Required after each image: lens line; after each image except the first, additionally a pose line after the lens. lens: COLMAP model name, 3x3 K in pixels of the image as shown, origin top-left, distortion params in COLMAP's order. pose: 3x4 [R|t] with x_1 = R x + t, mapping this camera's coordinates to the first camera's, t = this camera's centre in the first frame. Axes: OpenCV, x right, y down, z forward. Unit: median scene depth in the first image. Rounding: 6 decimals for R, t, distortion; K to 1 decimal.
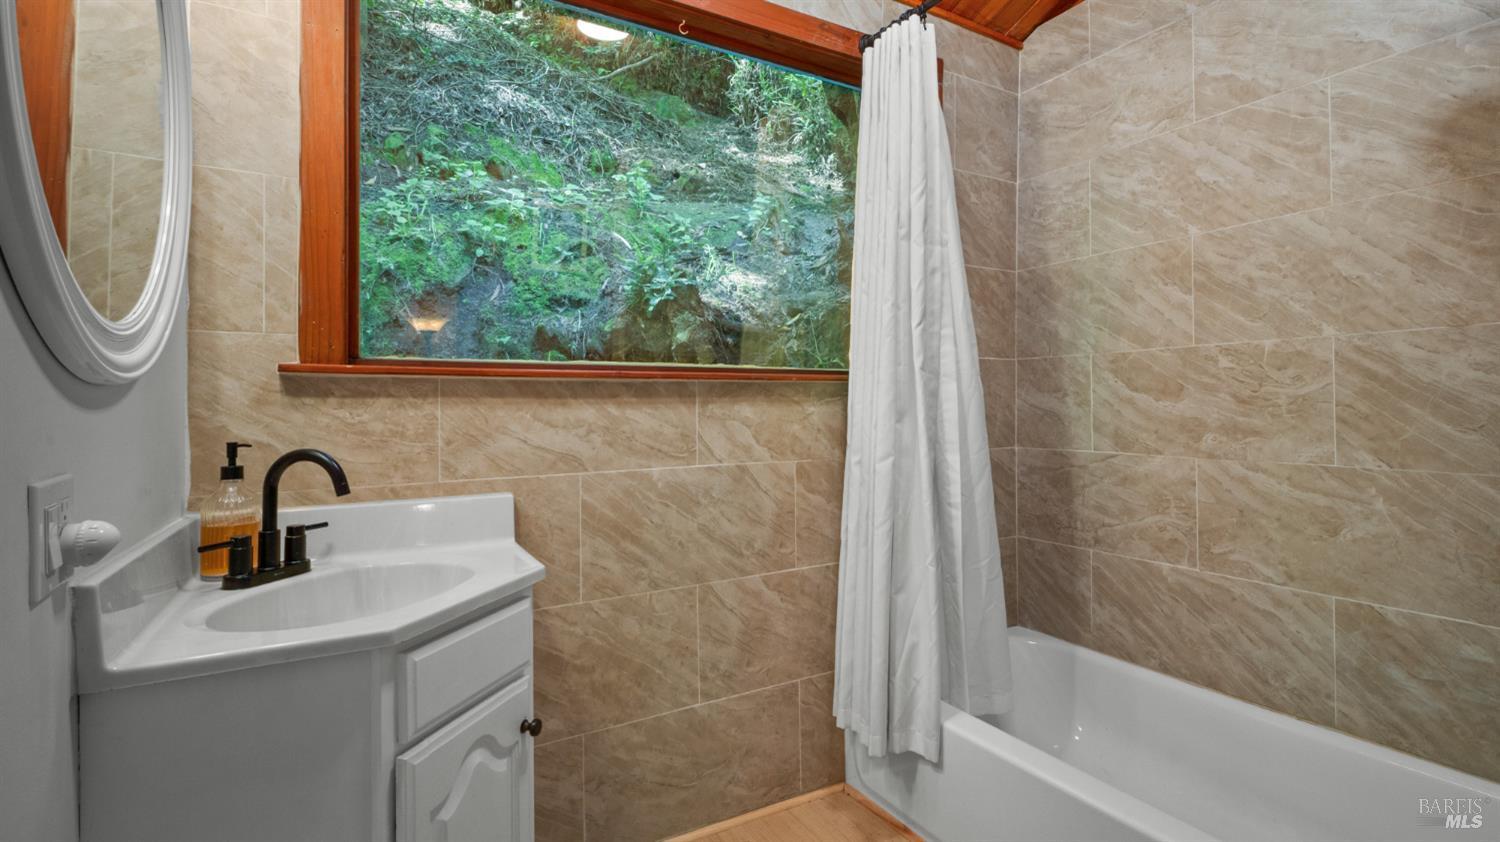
lens RADIAL K [[689.0, 0, 745.5], [0, 689.0, 399.3], [0, 0, 1]] dist [0.012532, -0.000538]
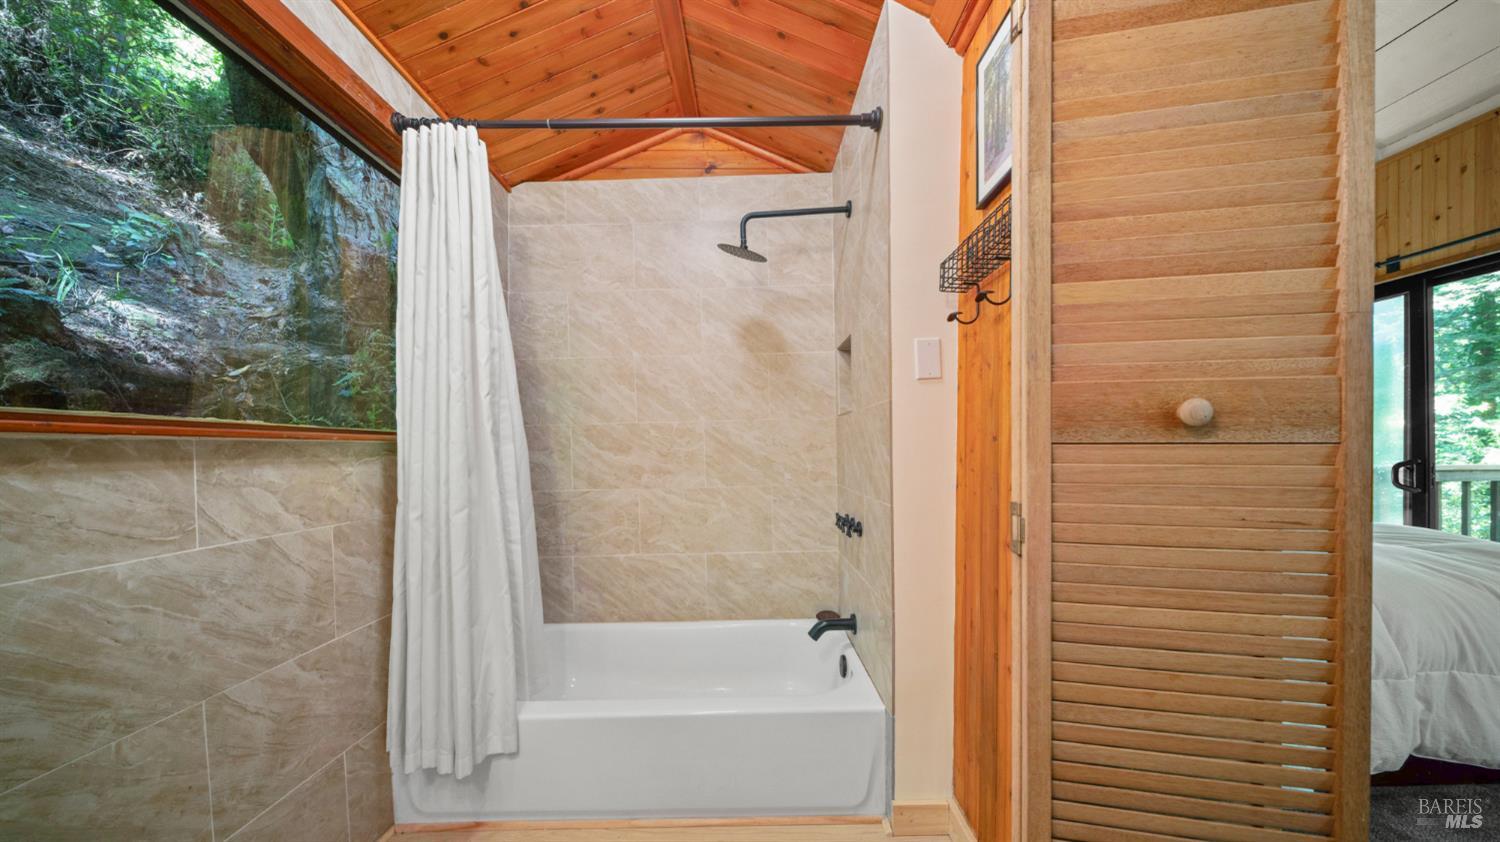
lens RADIAL K [[468.0, 0, 750.7], [0, 468.0, 458.2], [0, 0, 1]] dist [0.001108, -0.001214]
pose [[0.499886, -0.019992, 0.865861, -0.199157], [0.012209, 0.999797, 0.016036, -0.005535], [-0.866005, 0.002555, 0.500028, 0.188609]]
